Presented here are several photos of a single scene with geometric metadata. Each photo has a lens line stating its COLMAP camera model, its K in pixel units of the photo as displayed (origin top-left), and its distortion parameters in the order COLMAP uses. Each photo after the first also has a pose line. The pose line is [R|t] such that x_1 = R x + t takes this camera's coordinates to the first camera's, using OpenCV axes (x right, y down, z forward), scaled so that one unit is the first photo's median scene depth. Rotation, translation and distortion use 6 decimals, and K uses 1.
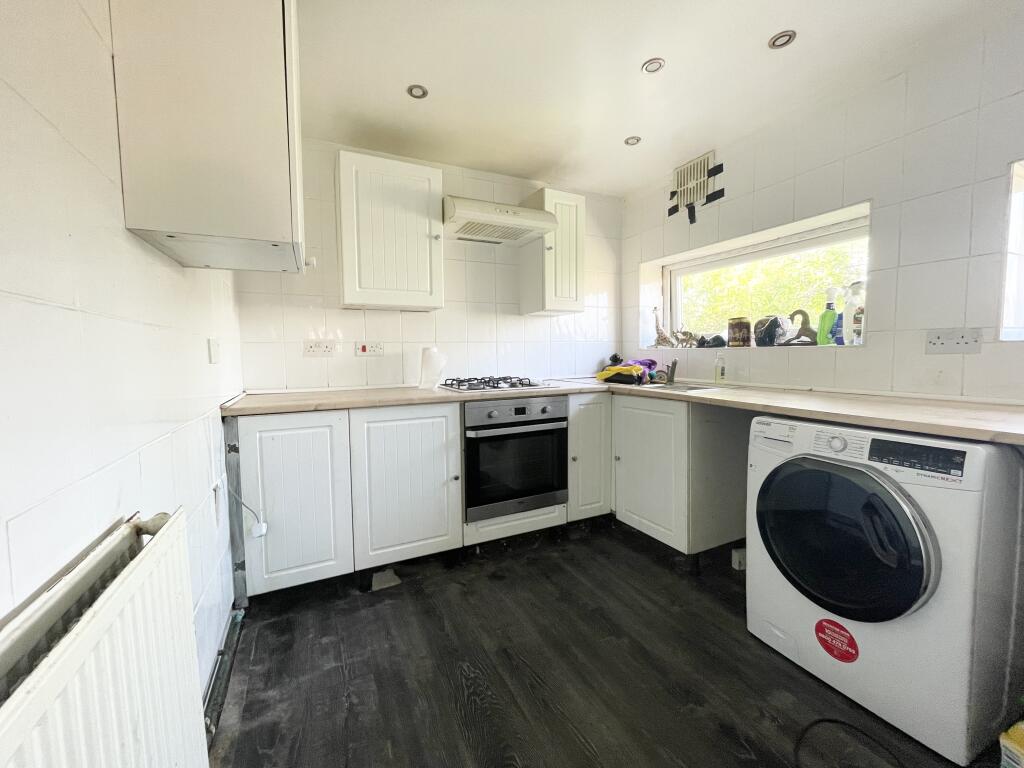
lens RADIAL K [[413.8, 0, 509.9], [0, 413.8, 380.0], [0, 0, 1]] dist [-0.003625, -0.000114]
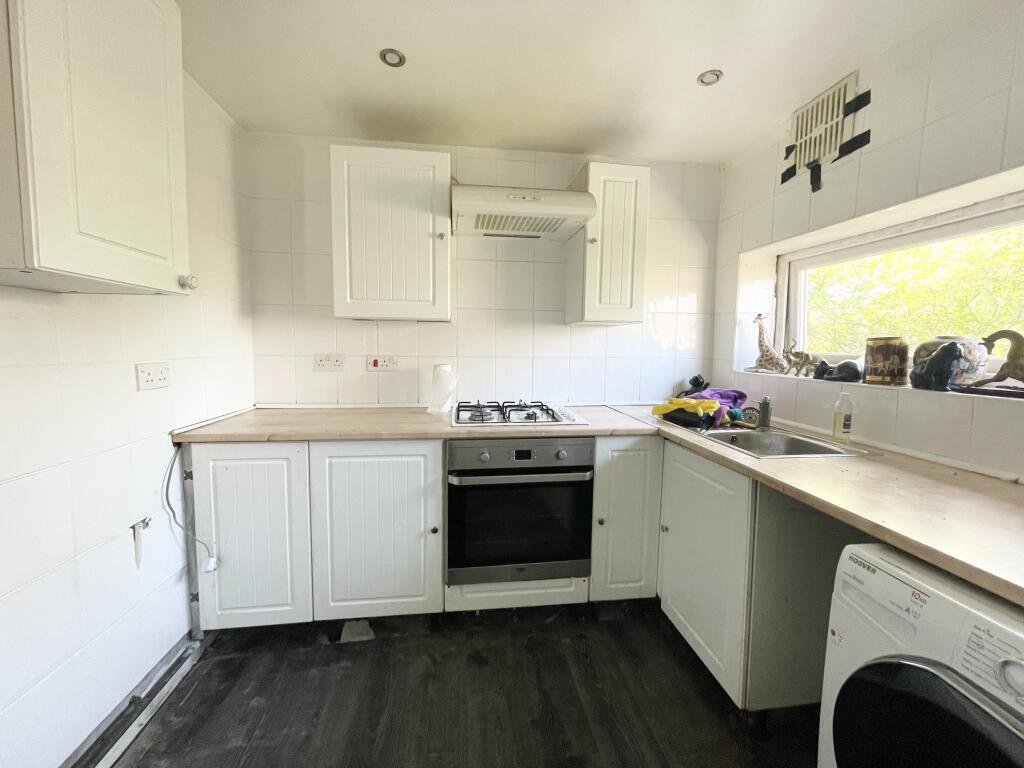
lens RADIAL K [[413.8, 0, 509.9], [0, 413.8, 380.0], [0, 0, 1]] dist [-0.003625, -0.000114]
pose [[0.947189, 0.051954, -0.316438, 0.224008], [-0.045632, 0.998584, 0.027360, -0.079904], [0.317412, -0.011476, 0.948218, 0.236619]]
